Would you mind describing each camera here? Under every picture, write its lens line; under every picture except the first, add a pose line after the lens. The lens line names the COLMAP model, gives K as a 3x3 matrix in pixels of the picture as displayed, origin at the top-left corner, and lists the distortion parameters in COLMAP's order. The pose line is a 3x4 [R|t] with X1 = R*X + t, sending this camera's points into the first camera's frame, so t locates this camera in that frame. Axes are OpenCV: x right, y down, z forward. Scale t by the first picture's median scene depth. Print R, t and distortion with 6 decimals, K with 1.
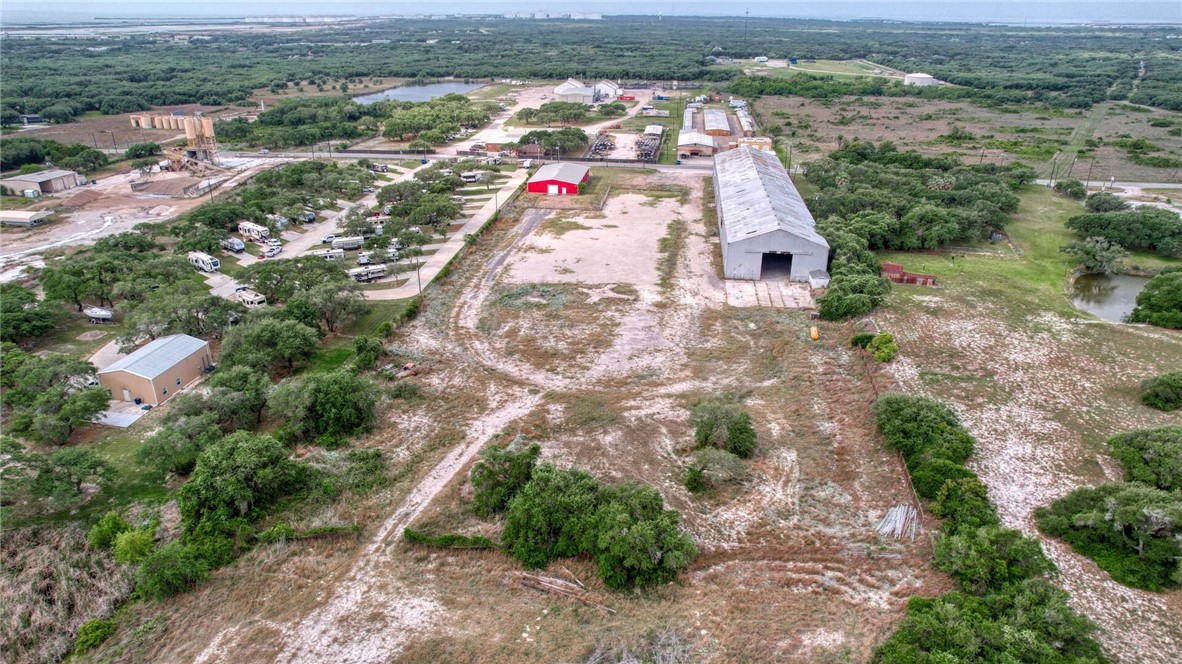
lens RADIAL K [[756.2, 0, 582.2], [0, 756.2, 334.7], [0, 0, 1]] dist [-0.065197, 0.057641]
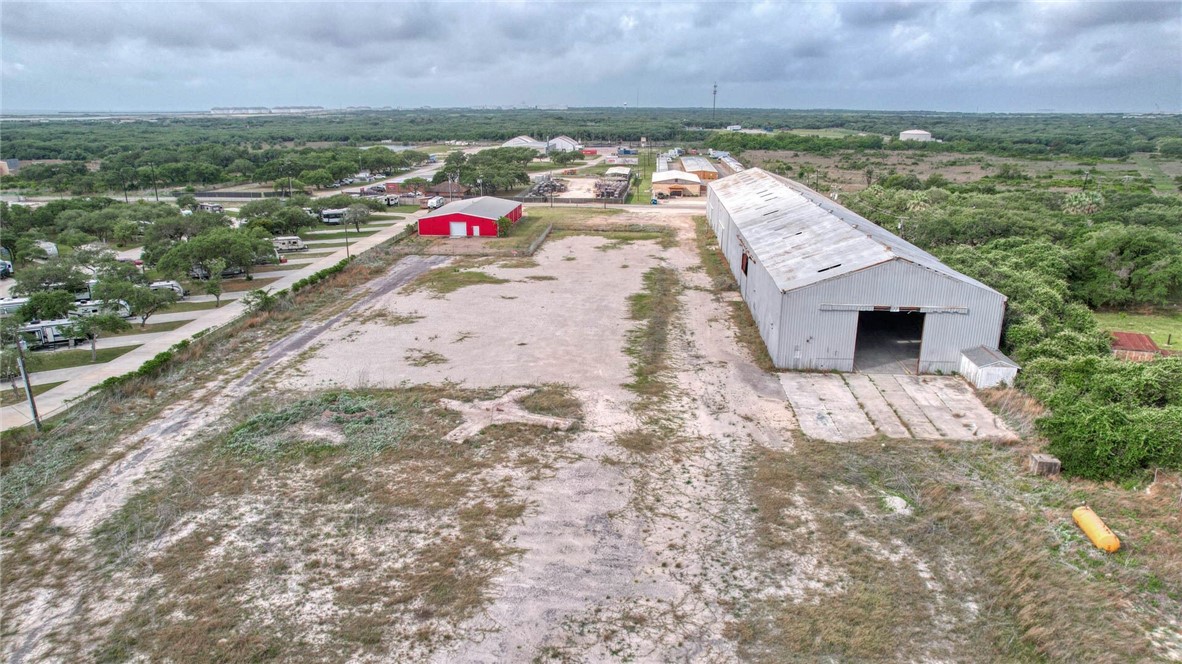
lens RADIAL K [[756.2, 0, 581.4], [0, 756.2, 339.3], [0, 0, 1]] dist [-0.065197, 0.057641]
pose [[0.999200, -0.016168, 0.036573, 0.056757], [0.020054, 0.993893, -0.108515, -0.046535], [-0.034596, 0.109162, 0.993422, 0.560546]]
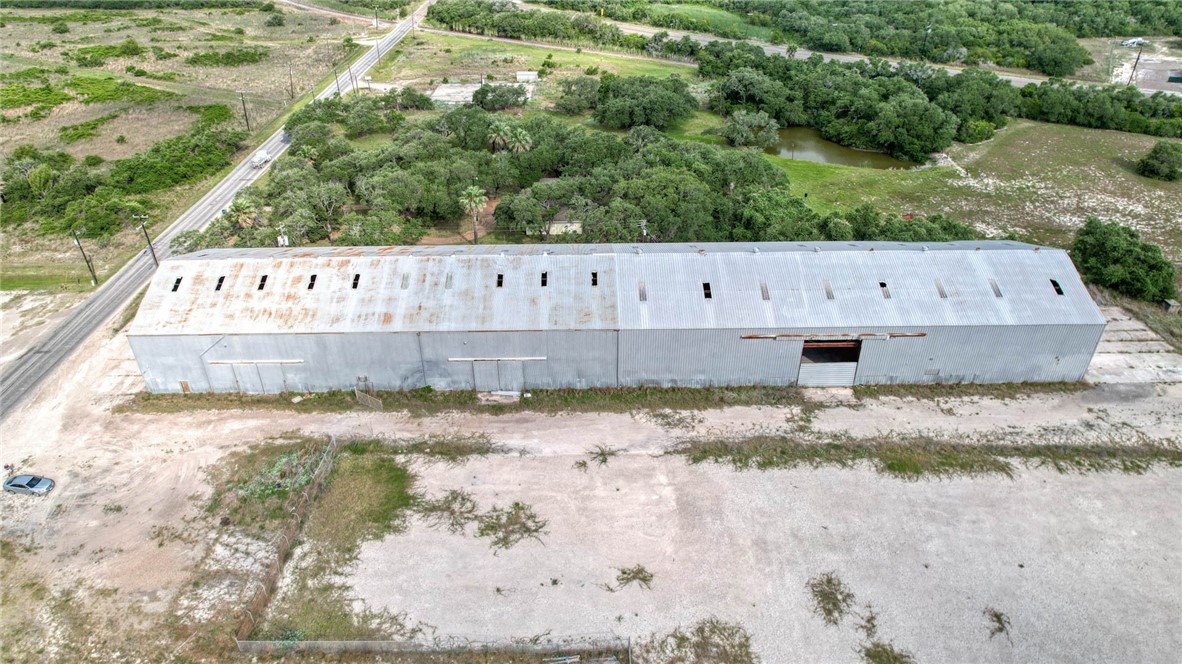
lens RADIAL K [[756.2, 0, 586.3], [0, 756.2, 332.0], [0, 0, 1]] dist [-0.065197, 0.057641]
pose [[-0.145885, -0.526663, 0.837463, -0.177942], [0.399883, 0.742891, 0.536848, -0.526287], [-0.904882, 0.413205, 0.102227, 1.269766]]
